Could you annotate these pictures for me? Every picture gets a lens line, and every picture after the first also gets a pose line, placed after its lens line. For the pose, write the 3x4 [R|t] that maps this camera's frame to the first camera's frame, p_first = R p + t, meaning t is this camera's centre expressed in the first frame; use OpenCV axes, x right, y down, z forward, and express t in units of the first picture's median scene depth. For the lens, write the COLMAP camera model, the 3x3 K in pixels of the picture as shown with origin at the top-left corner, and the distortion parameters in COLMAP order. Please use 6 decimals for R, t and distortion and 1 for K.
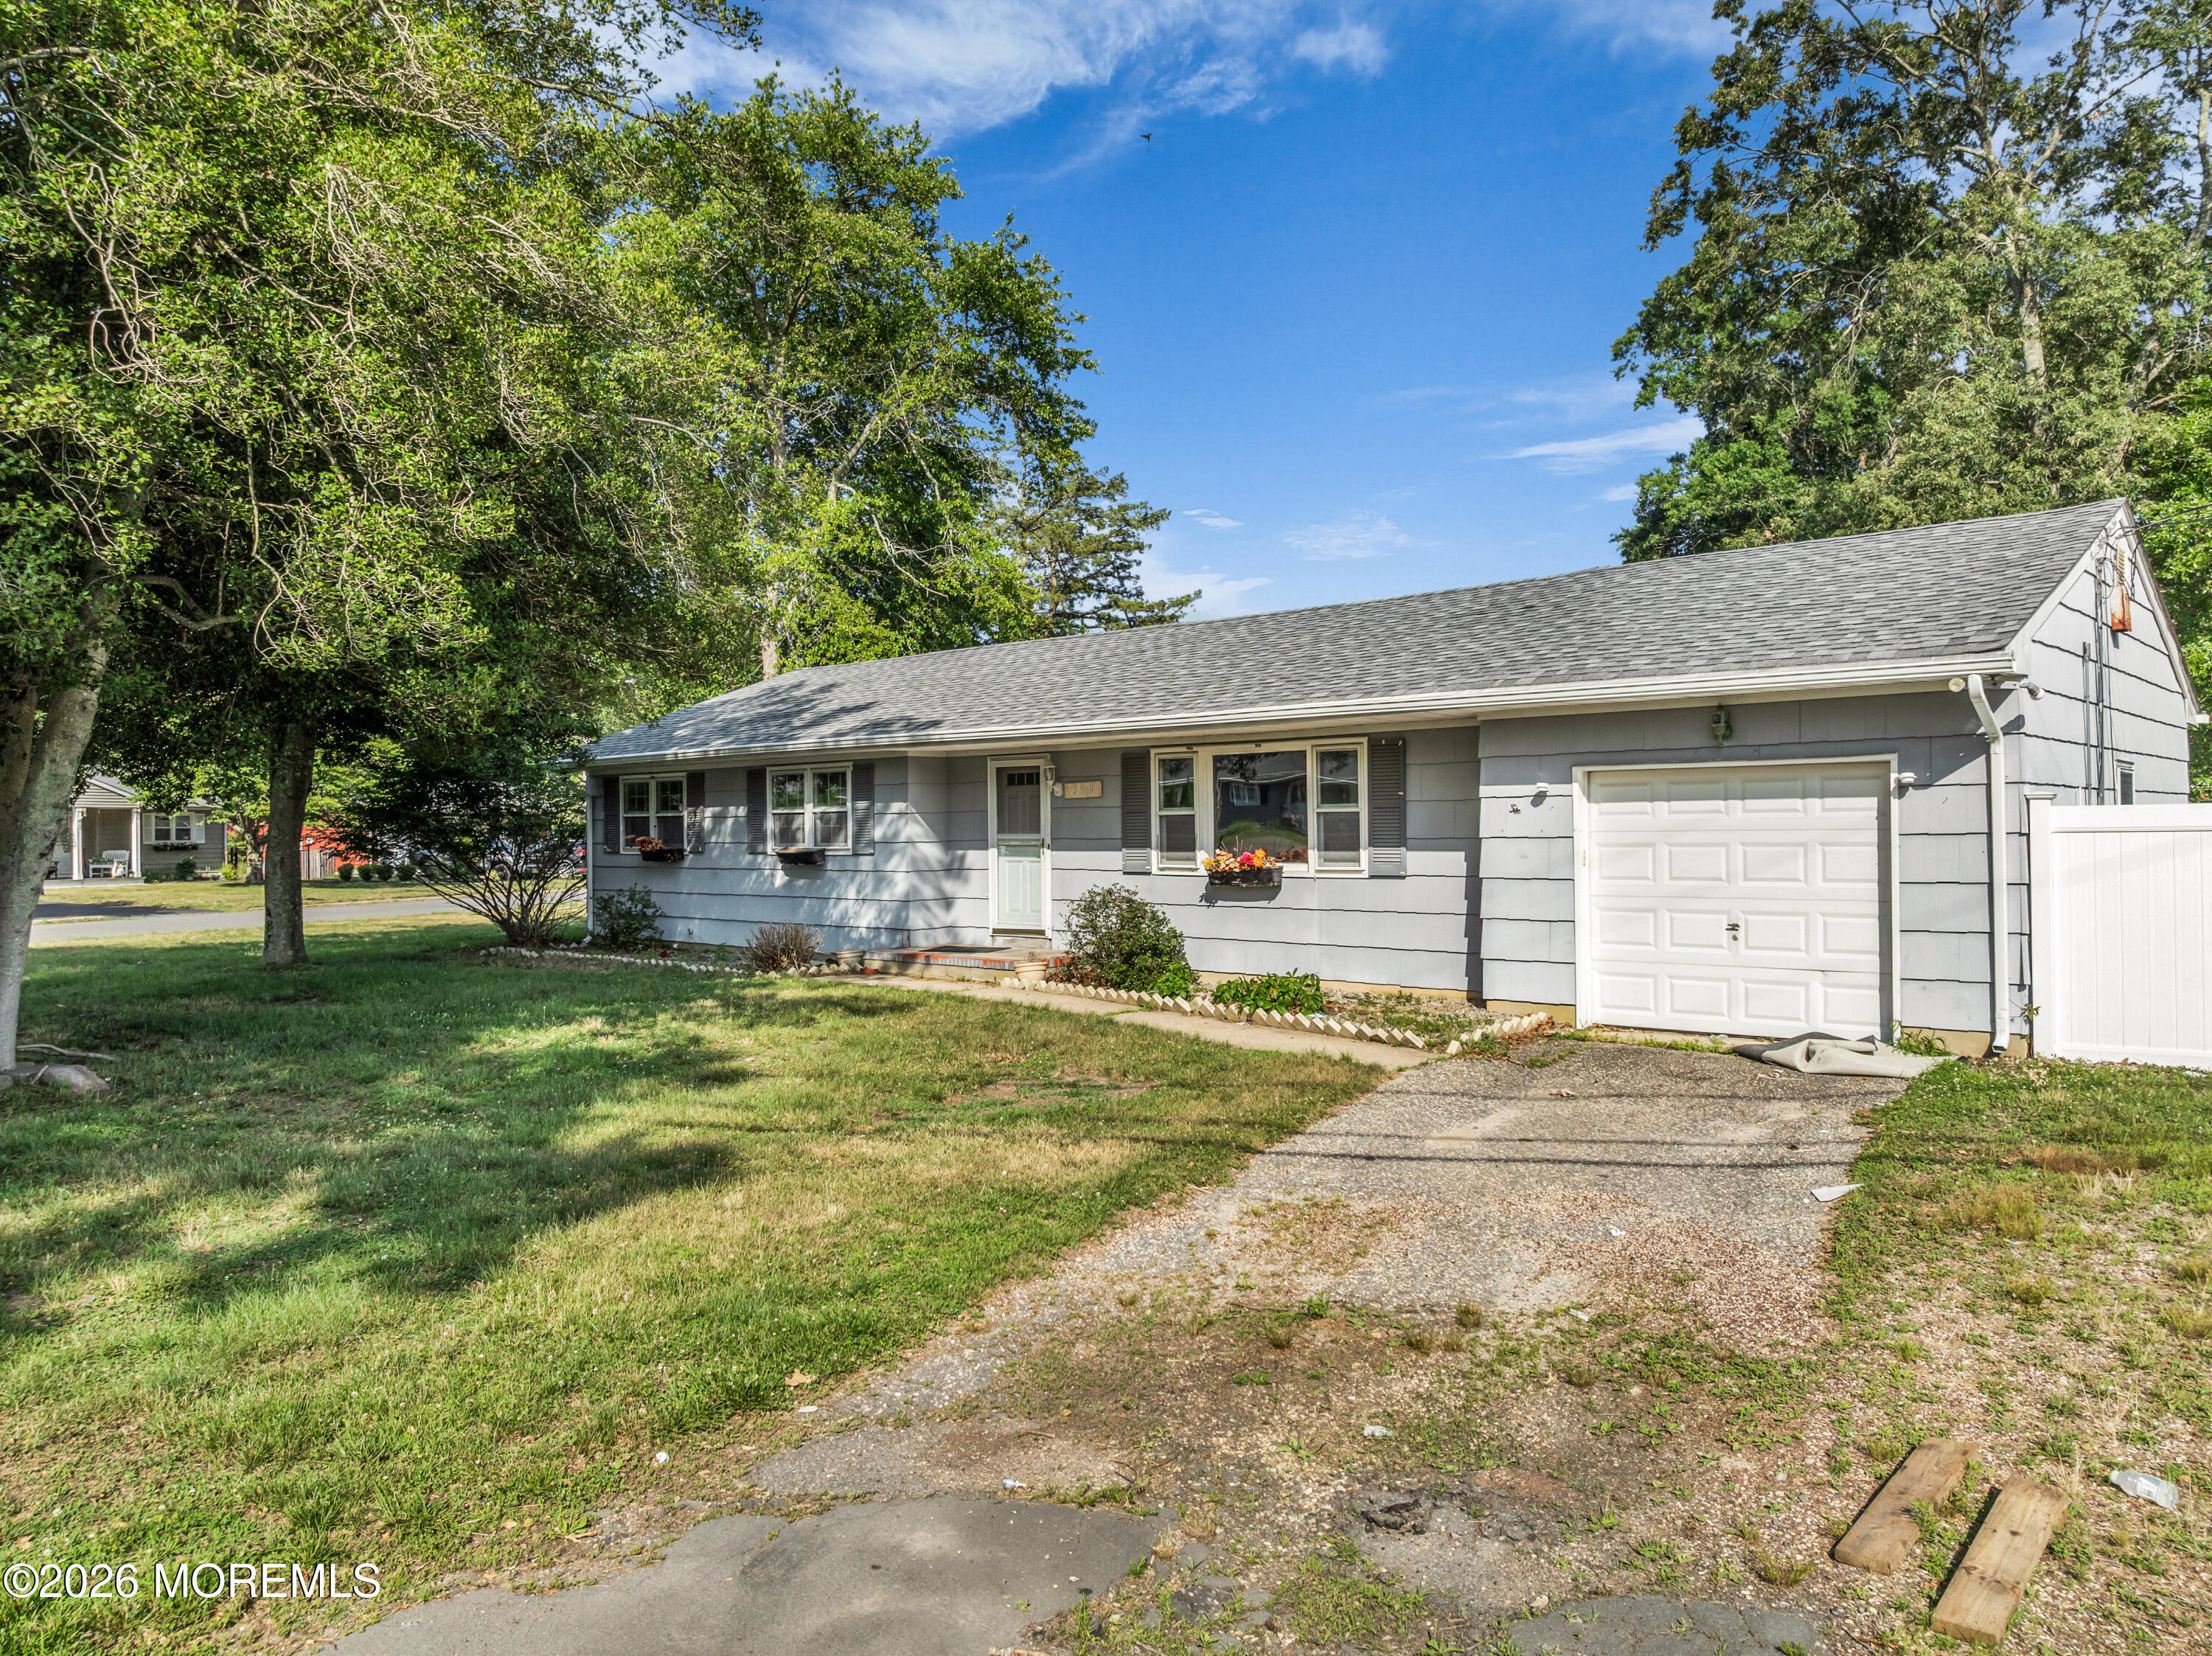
lens RADIAL K [[1559.5, 0, 1106.0], [0, 1559.5, 828.0], [0, 0, 1]] dist [0.000848, -0.040498]
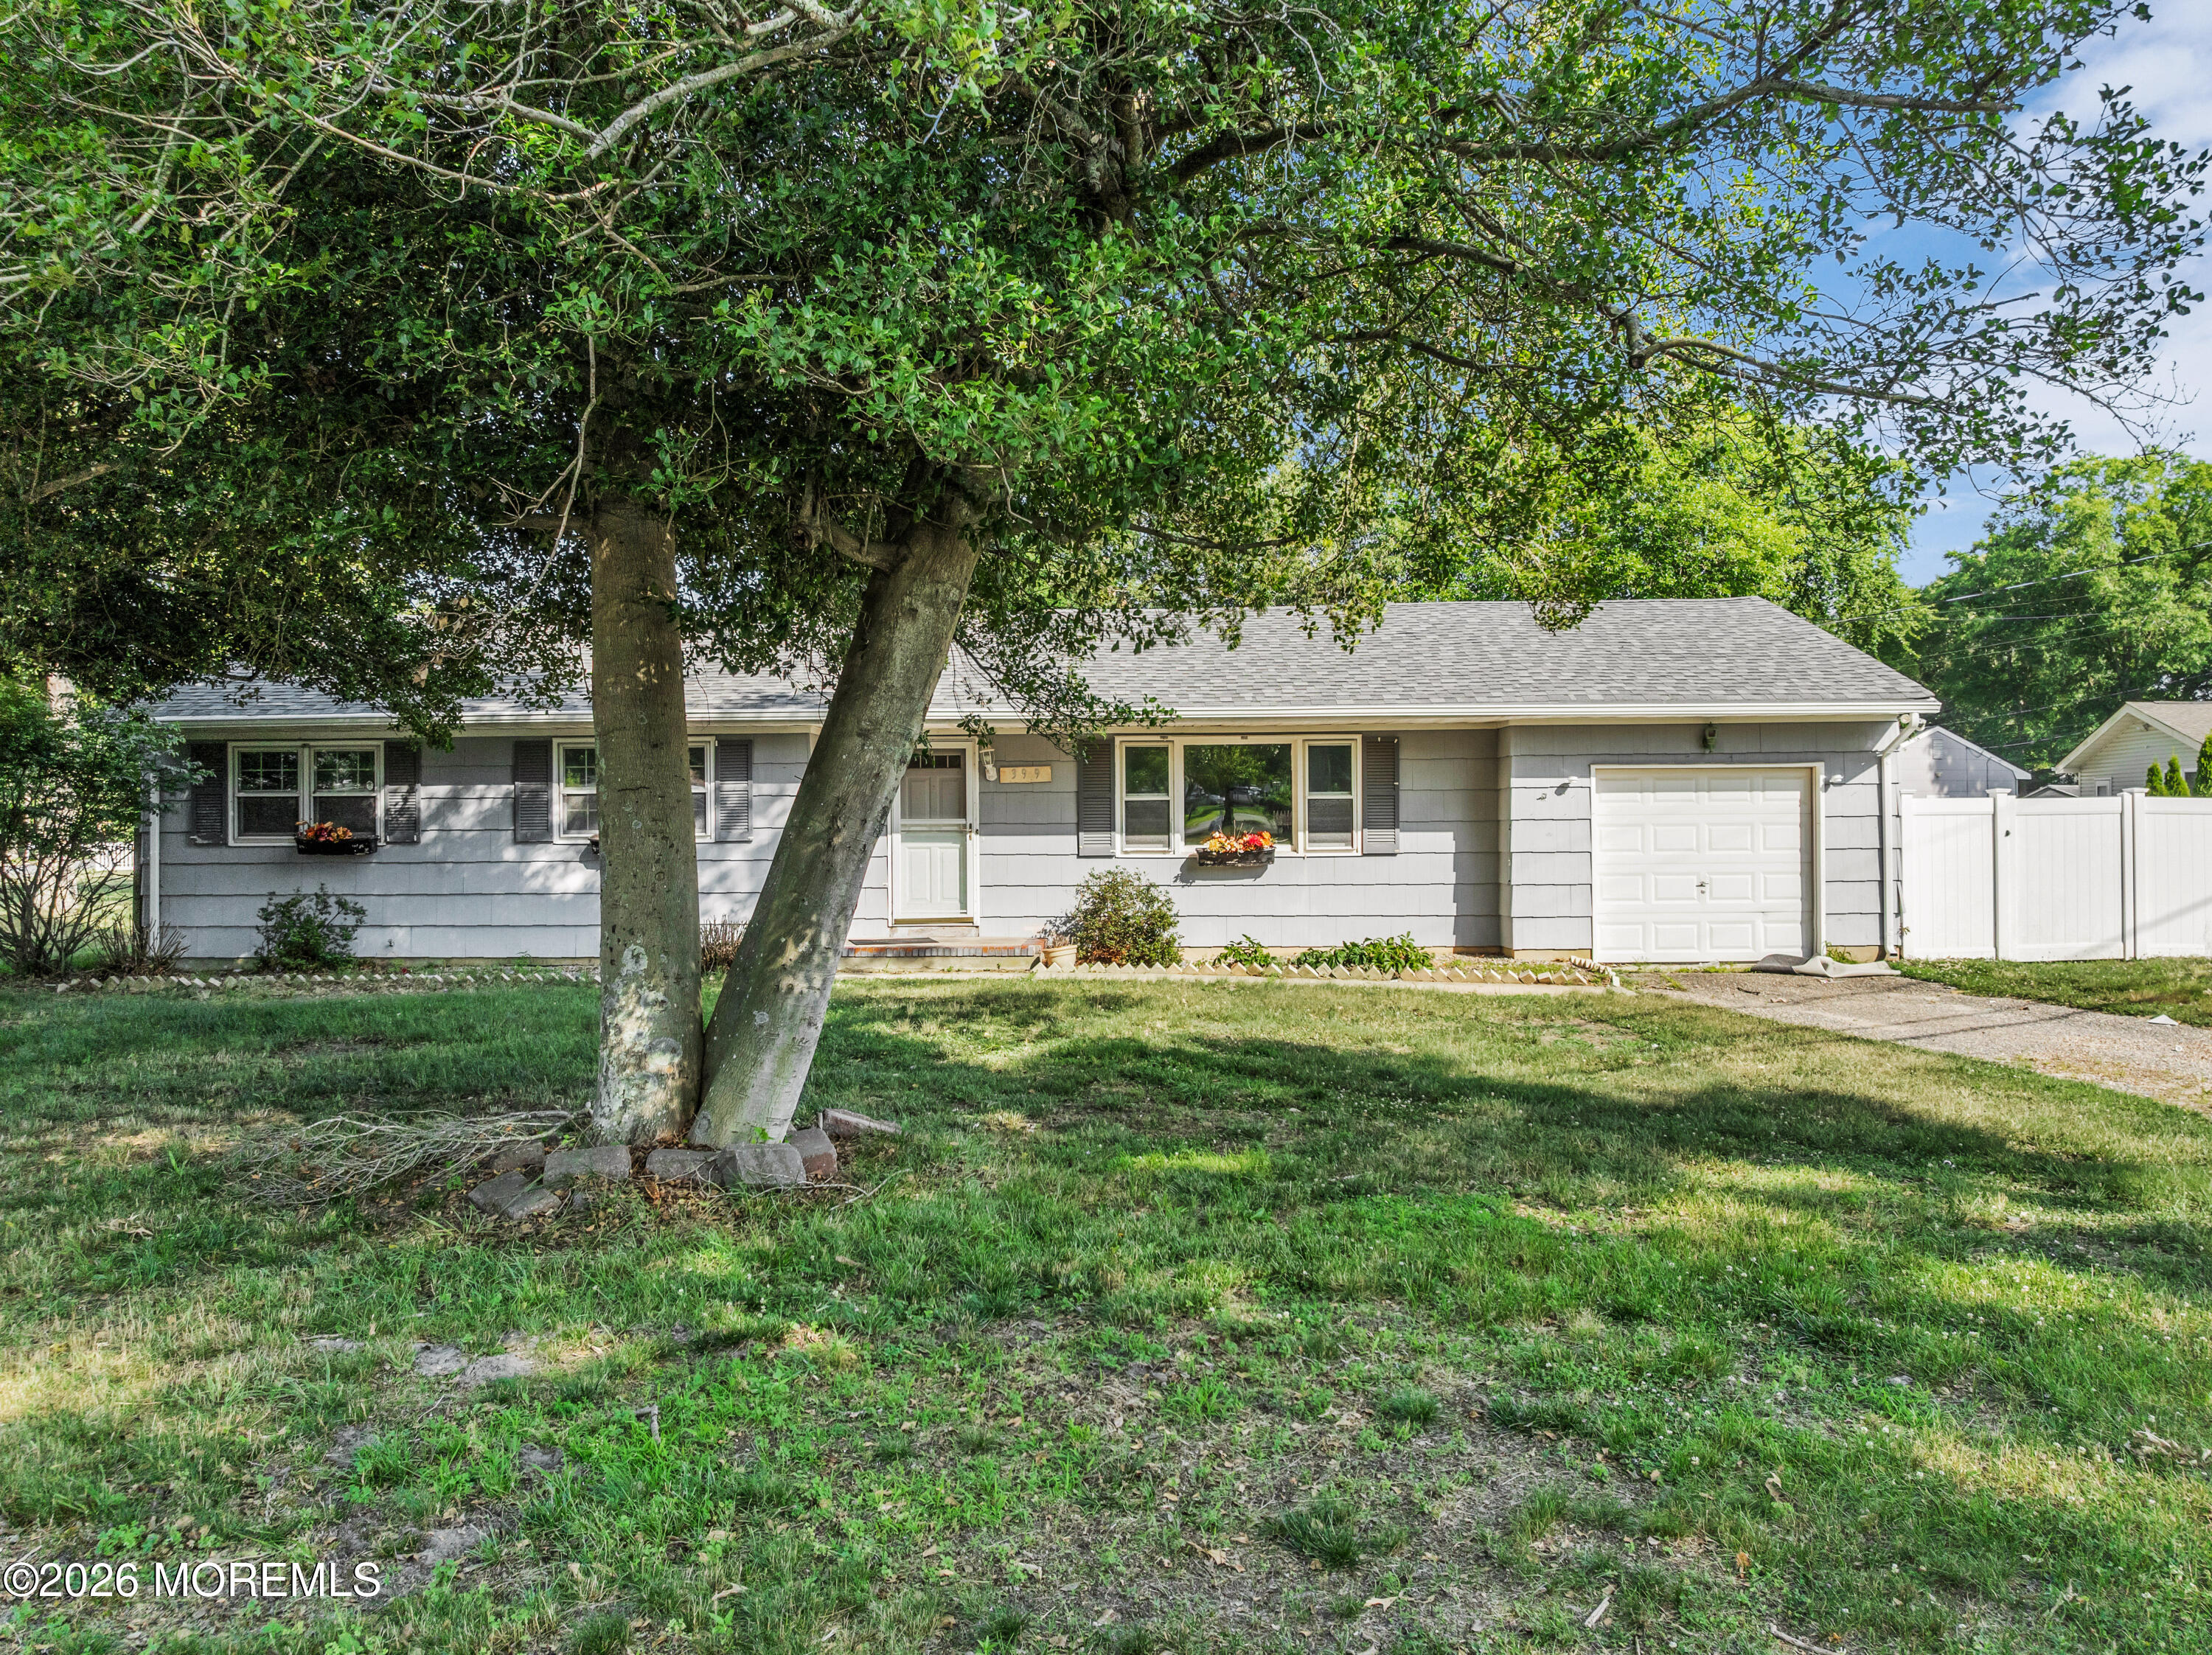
lens RADIAL K [[1559.4, 0, 1106.0], [0, 1559.4, 827.5], [0, 0, 1]] dist [0.000848, -0.040498]
pose [[0.756132, 0.001194, 0.654419, -0.717708], [-0.000676, 0.999999, -0.001043, 0.012076], [-0.654419, 0.000346, 0.756132, 0.239477]]
